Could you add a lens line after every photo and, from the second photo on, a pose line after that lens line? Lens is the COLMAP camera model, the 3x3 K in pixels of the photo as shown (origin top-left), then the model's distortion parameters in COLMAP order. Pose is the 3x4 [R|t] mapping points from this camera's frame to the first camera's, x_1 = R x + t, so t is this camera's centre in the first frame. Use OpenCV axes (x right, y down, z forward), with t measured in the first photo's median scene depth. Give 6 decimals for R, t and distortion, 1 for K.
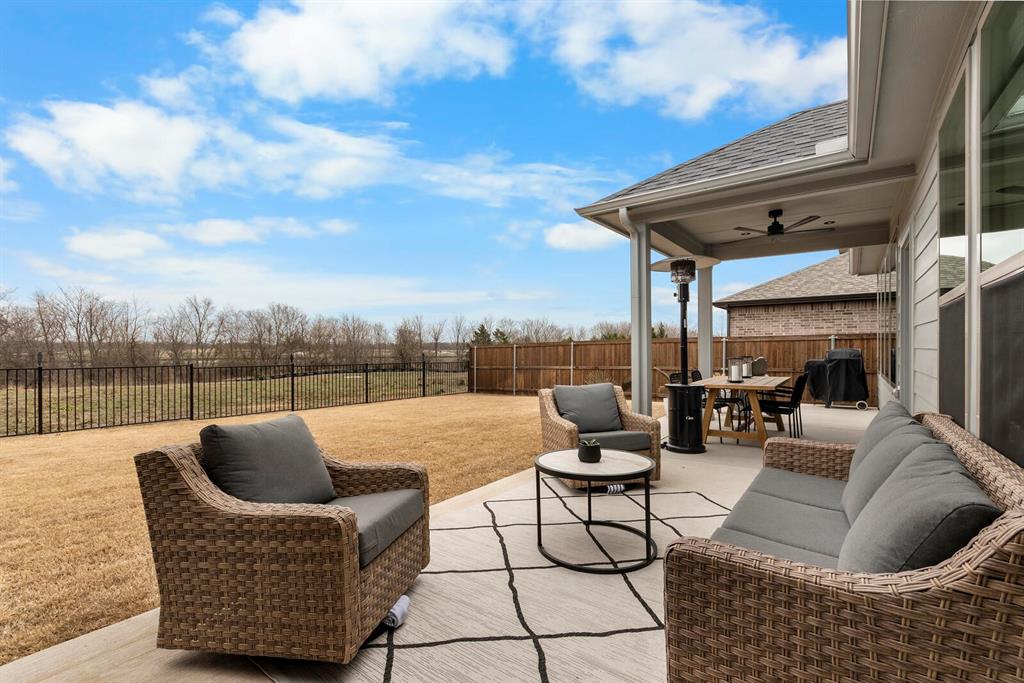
lens RADIAL K [[462.8, 0, 504.3], [0, 462.8, 354.9], [0, 0, 1]] dist [0.000549, 0.000271]
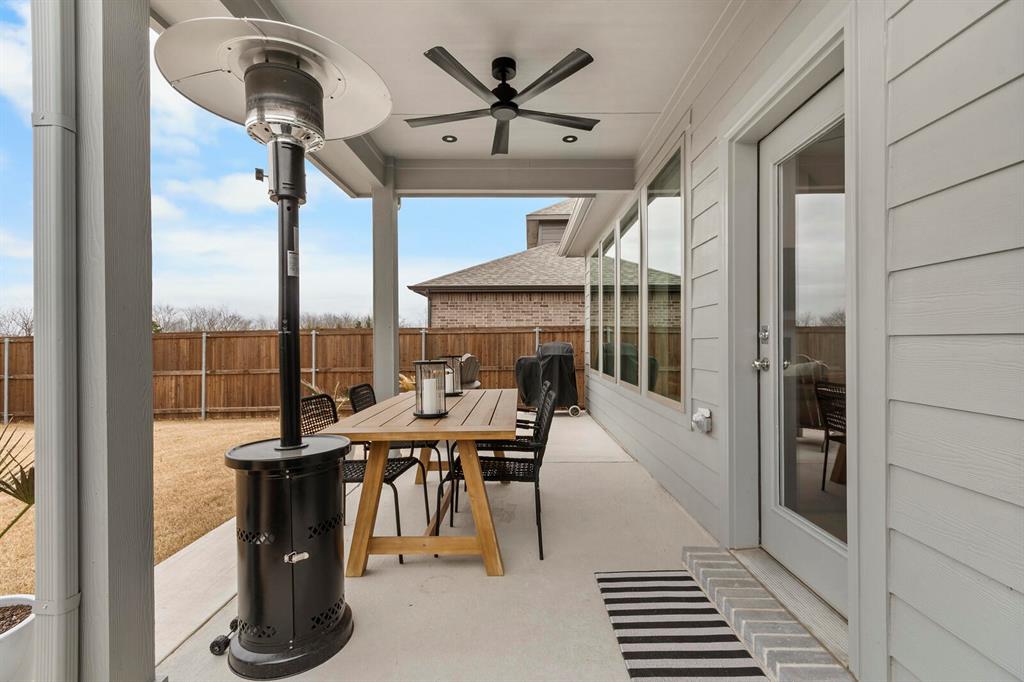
lens RADIAL K [[462.8, 0, 517.5], [0, 462.8, 343.5], [0, 0, 1]] dist [0.000549, 0.000271]
pose [[0.807317, -0.000168, 0.590118, 0.143932], [0.008653, 0.999896, -0.011553, -0.001802], [-0.590055, 0.014434, 0.807234, 0.280315]]
